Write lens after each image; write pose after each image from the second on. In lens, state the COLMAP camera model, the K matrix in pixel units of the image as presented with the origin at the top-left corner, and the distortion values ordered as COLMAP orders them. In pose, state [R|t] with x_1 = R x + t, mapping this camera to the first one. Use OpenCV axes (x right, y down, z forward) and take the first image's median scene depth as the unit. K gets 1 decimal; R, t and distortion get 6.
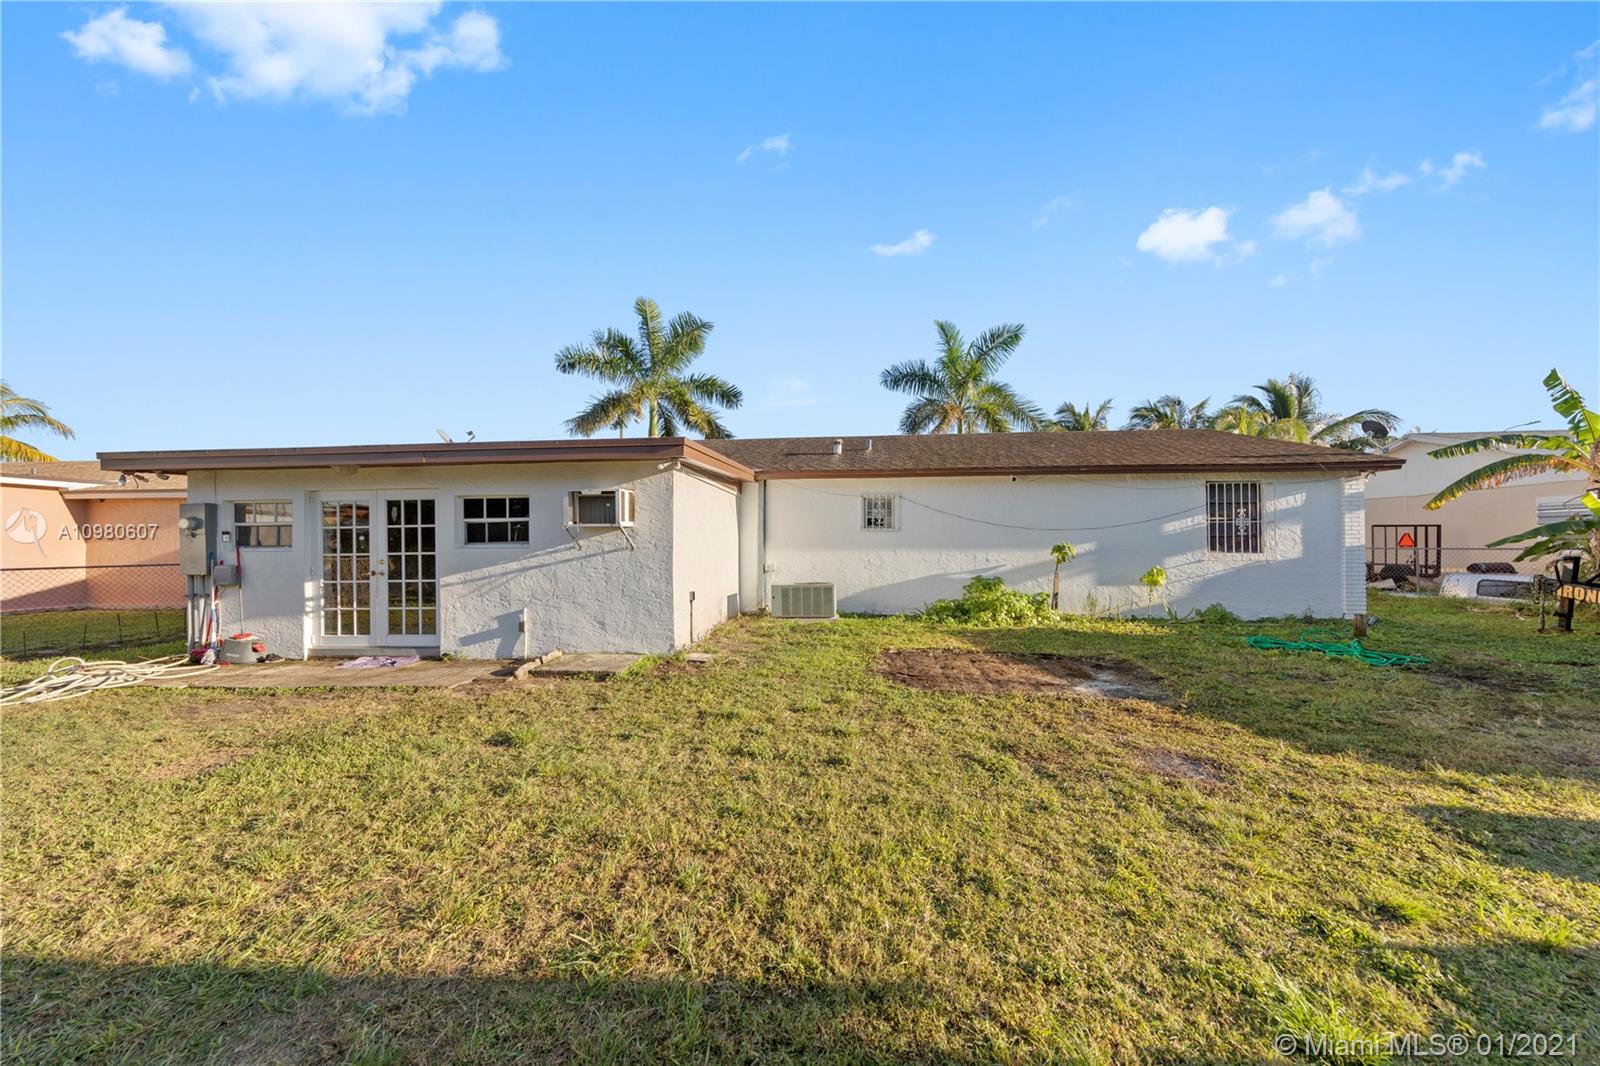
lens RADIAL K [[509.8, 0, 795.2], [0, 509.8, 542.5], [0, 0, 1]] dist [0.000328, -0.000111]
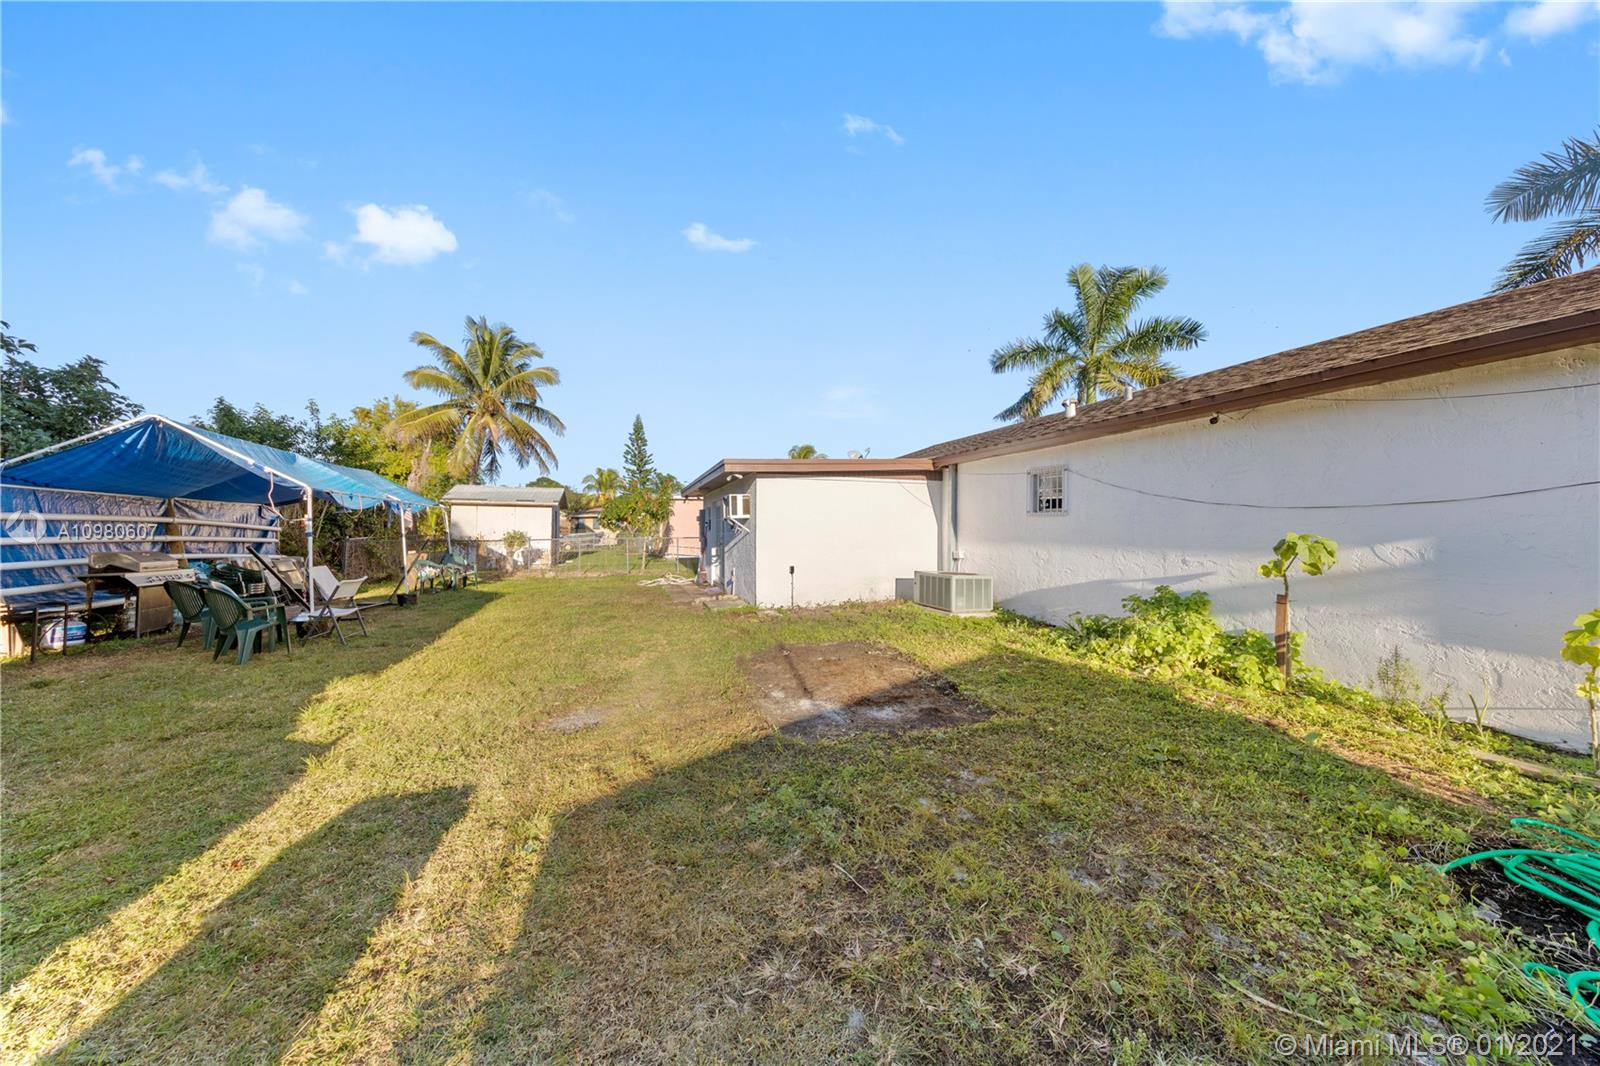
lens RADIAL K [[509.8, 0, 795.2], [0, 509.8, 542.5], [0, 0, 1]] dist [0.000328, -0.000111]
pose [[0.376711, 0.027796, -0.925914, 0.727719], [-0.005941, 0.999602, 0.027590, -0.001071], [0.926312, -0.004893, 0.376726, 0.361620]]
